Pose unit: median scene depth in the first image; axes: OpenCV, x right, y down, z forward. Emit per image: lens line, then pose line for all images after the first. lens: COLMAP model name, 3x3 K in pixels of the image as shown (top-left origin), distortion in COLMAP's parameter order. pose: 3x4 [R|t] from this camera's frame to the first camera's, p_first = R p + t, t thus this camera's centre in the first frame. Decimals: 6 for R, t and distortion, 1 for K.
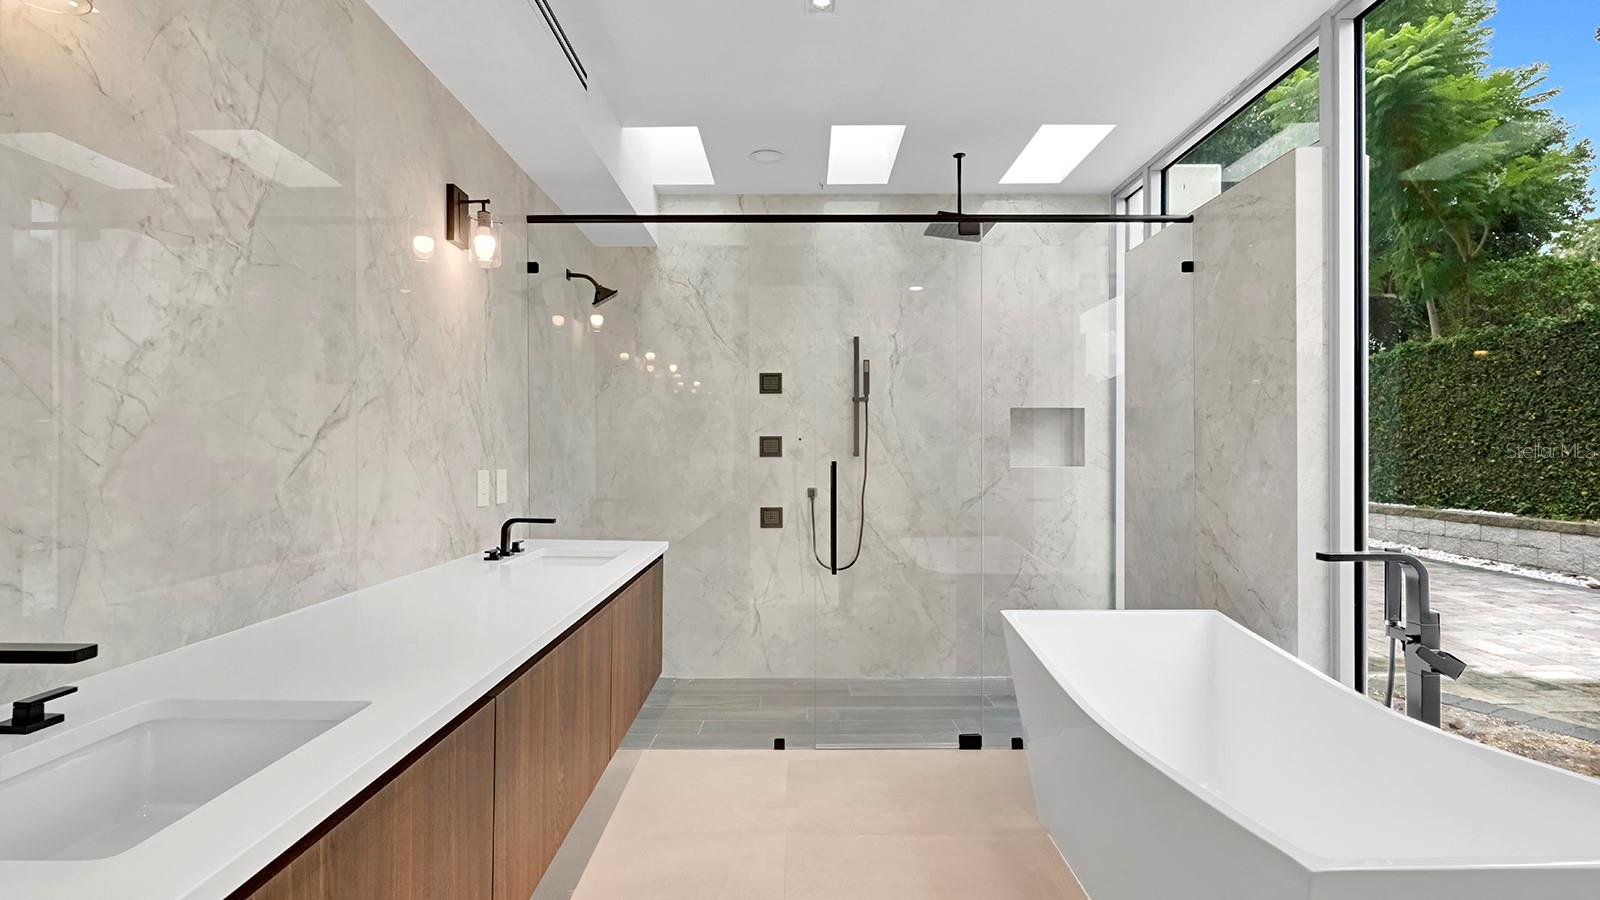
lens RADIAL K [[752.0, 0, 798.0], [0, 752.0, 443.5], [0, 0, 1]] dist [0.000171, 0.000517]
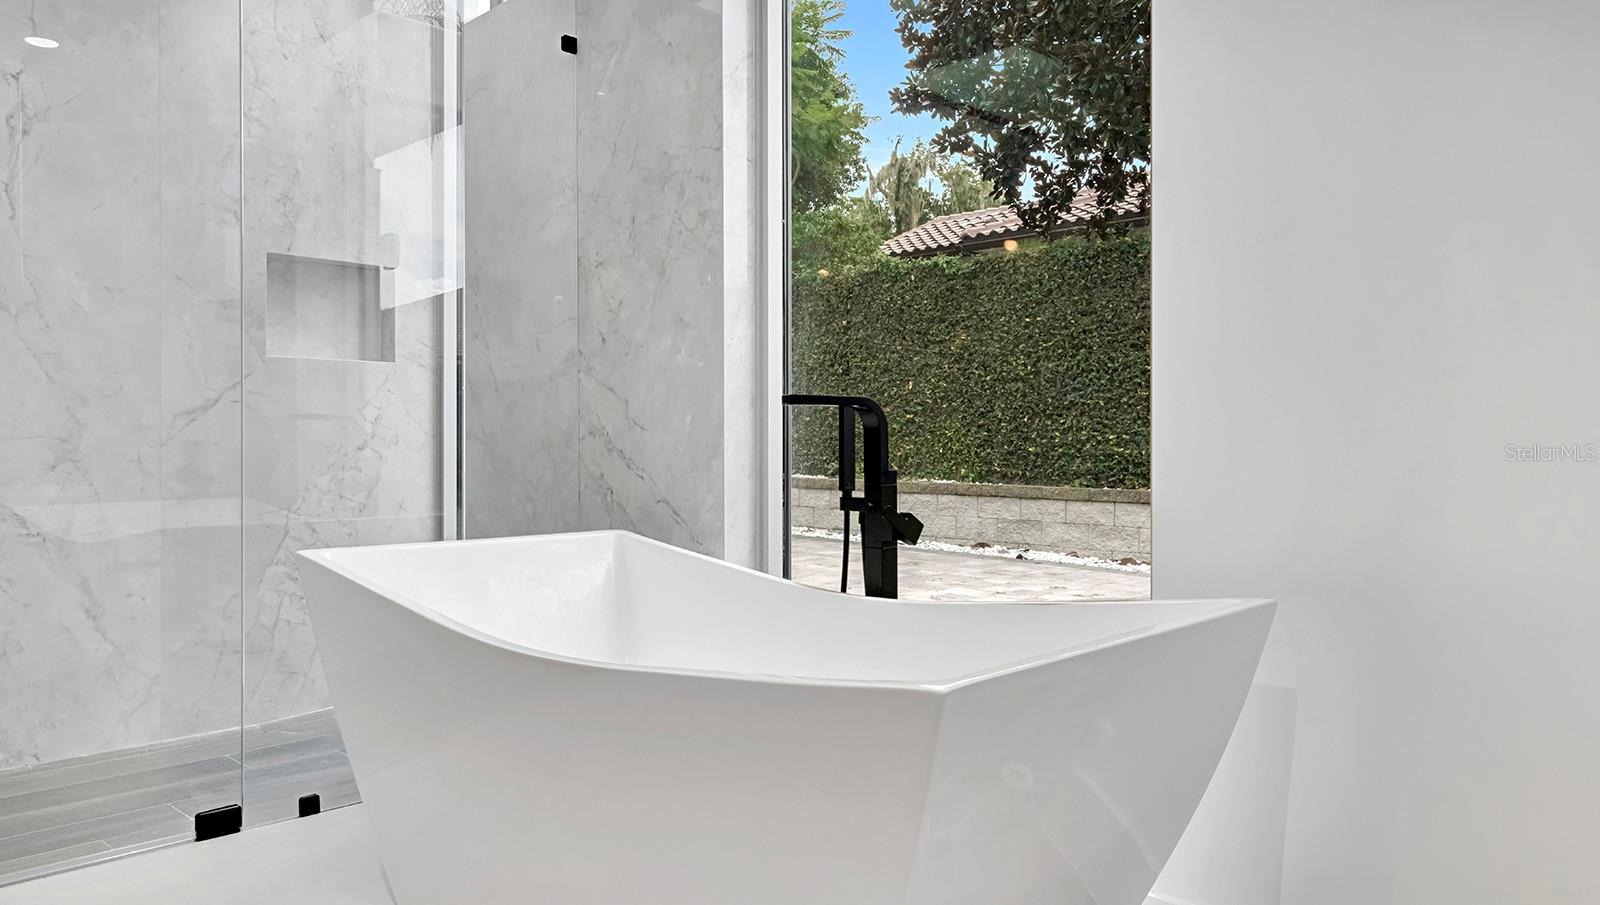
lens RADIAL K [[1108.9, 0, 832.3], [0, 1108.9, 453.1], [0, 0, 1]] dist [0.003169, 0.000353]
pose [[0.686363, 0.001423, 0.727258, -0.039559], [-0.003532, 0.999993, 0.001377, 0.116115], [-0.727250, -0.003514, 0.686363, 0.127077]]
